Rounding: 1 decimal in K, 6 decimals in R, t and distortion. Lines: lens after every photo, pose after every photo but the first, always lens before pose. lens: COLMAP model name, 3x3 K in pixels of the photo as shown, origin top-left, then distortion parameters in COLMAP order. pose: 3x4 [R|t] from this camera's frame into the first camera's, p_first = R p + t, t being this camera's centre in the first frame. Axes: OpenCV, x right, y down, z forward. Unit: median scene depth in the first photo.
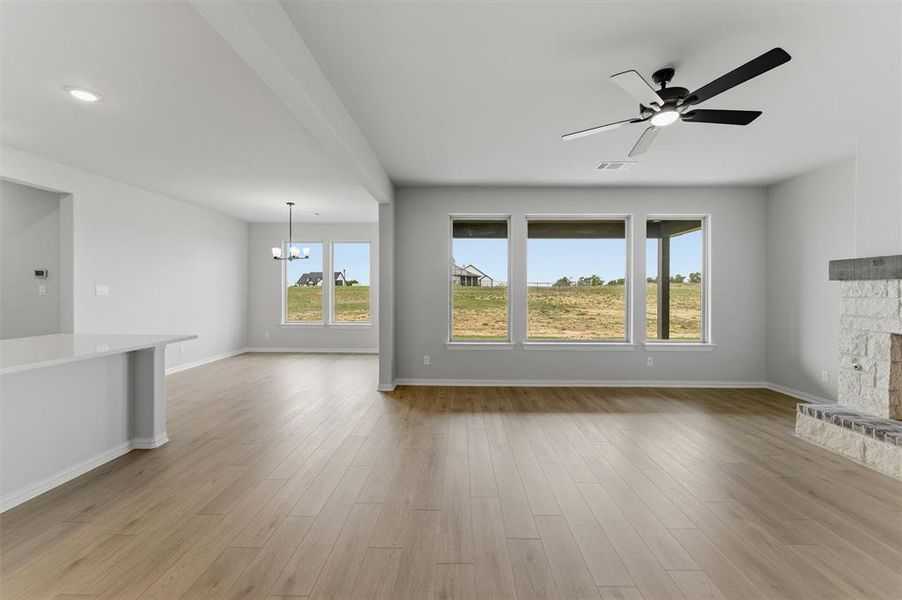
lens RADIAL K [[379.5, 0, 459.3], [0, 379.5, 296.1], [0, 0, 1]] dist [0.007037, -0.001866]
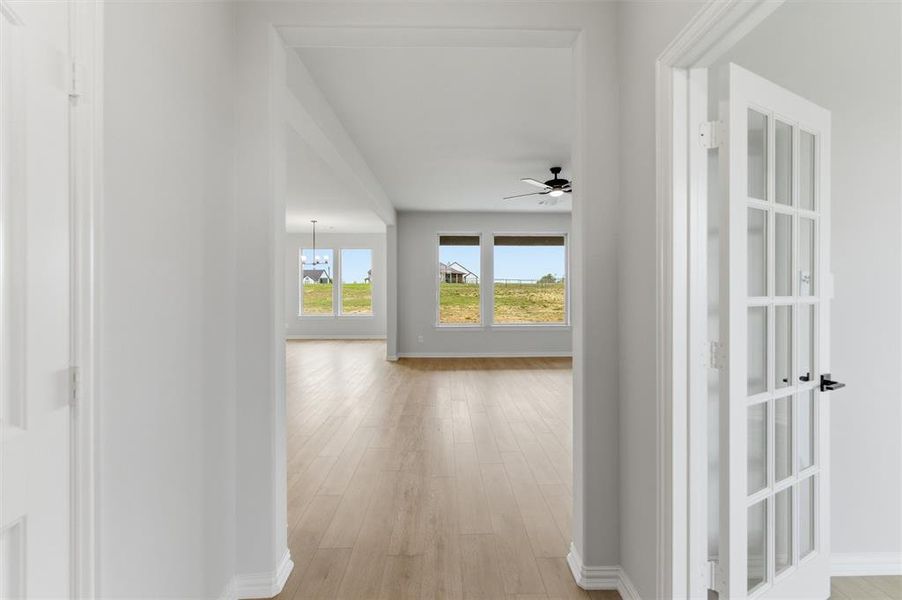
lens RADIAL K [[379.5, 0, 447.1], [0, 379.5, 293.9], [0, 0, 1]] dist [0.007037, -0.001866]
pose [[0.999963, -0.004924, 0.007059, -0.000865], [0.004914, 0.999987, 0.001561, 0.005059], [-0.007067, -0.001527, 0.999974, -0.361661]]
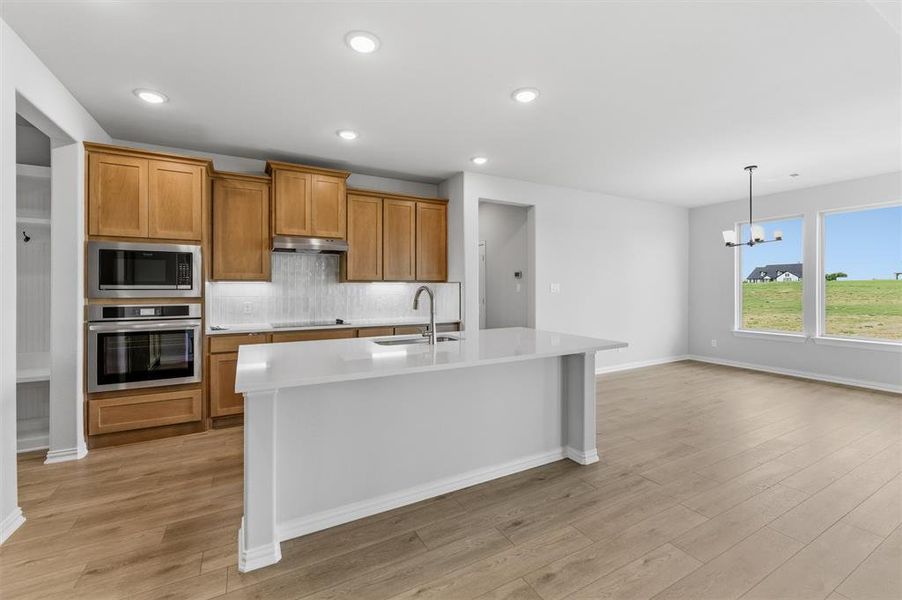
lens RADIAL K [[379.5, 0, 449.7], [0, 379.5, 284.6], [0, 0, 1]] dist [0.007037, -0.001866]
pose [[0.483166, -0.010777, -0.875463, -0.105665], [-0.009298, 0.999805, -0.017440, -0.002608], [0.875480, 0.016566, 0.482971, 0.179970]]
